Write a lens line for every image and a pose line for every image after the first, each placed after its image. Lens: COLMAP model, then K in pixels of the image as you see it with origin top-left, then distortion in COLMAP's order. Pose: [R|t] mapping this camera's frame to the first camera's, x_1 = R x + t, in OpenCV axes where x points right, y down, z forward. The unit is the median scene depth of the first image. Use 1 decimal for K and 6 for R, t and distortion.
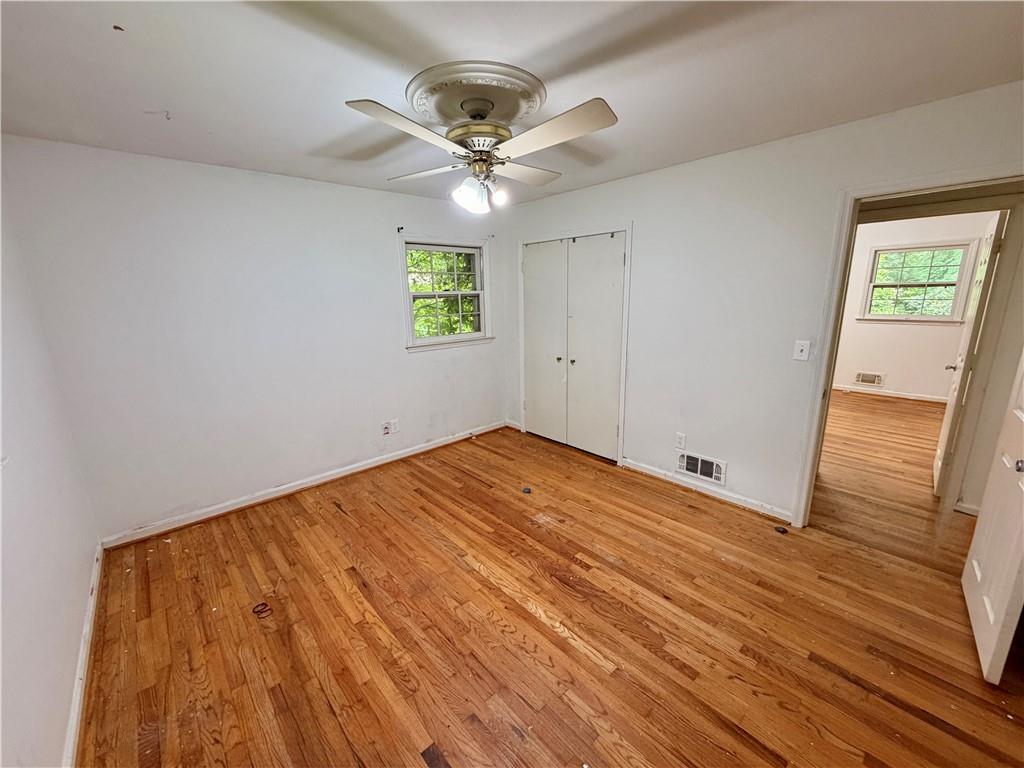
lens RADIAL K [[409.2, 0, 512.0], [0, 409.2, 384.0], [0, 0, 1]] dist [-0.002497, 0.000122]
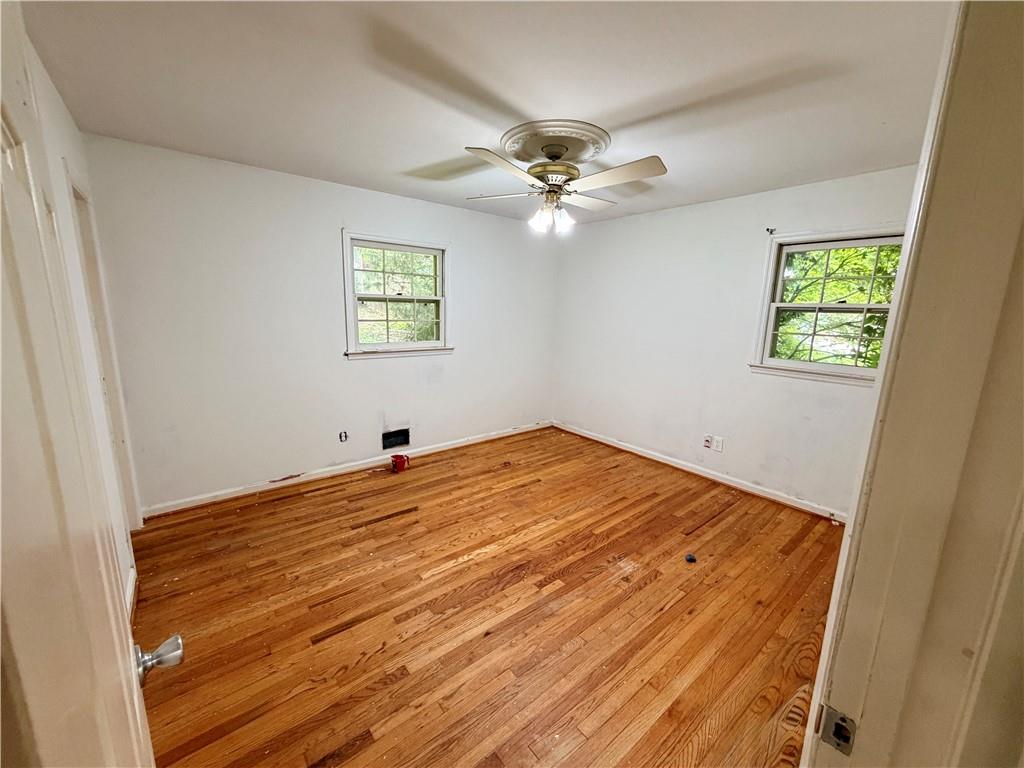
lens RADIAL K [[409.2, 0, 512.0], [0, 409.2, 384.0], [0, 0, 1]] dist [-0.002497, 0.000122]
pose [[-0.049725, 0.207218, -0.977030, 1.111129], [-0.246454, 0.945444, 0.213062, -0.198006], [0.967878, 0.251387, 0.004058, 0.886566]]
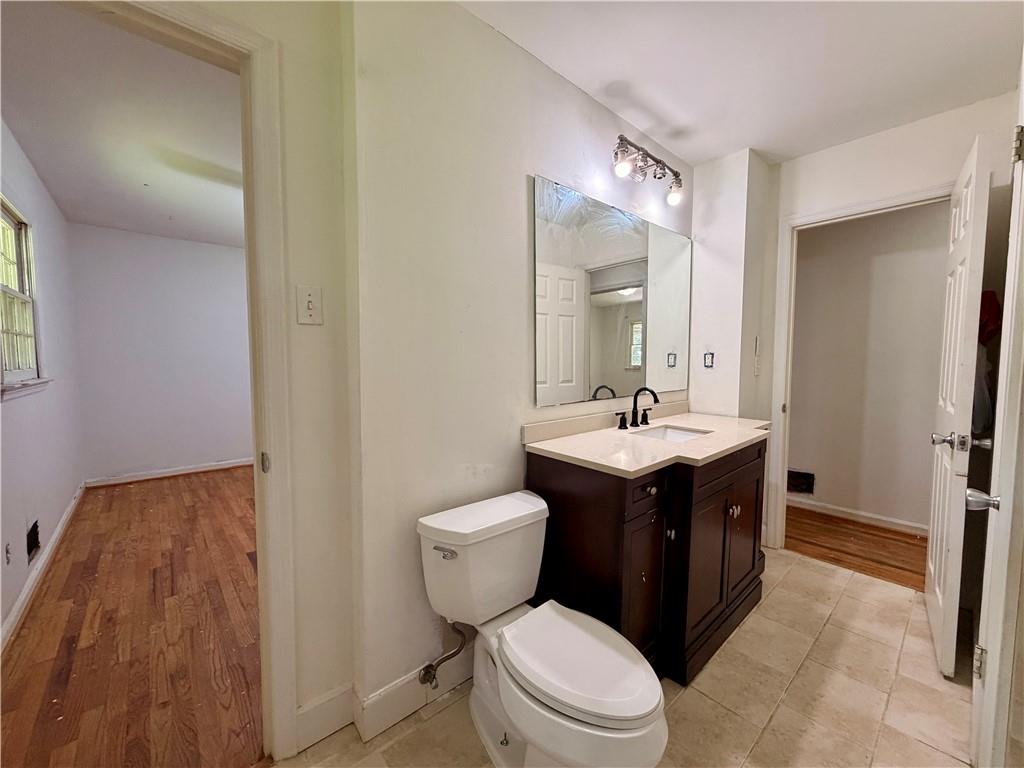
lens RADIAL K [[409.2, 0, 512.0], [0, 409.2, 384.0], [0, 0, 1]] dist [-0.002497, 0.000122]
pose [[0.999675, 0.024685, -0.006434, 0.607475], [-0.025402, 0.986396, -0.162410, 0.285034], [0.002337, 0.162520, 0.986702, -0.573680]]
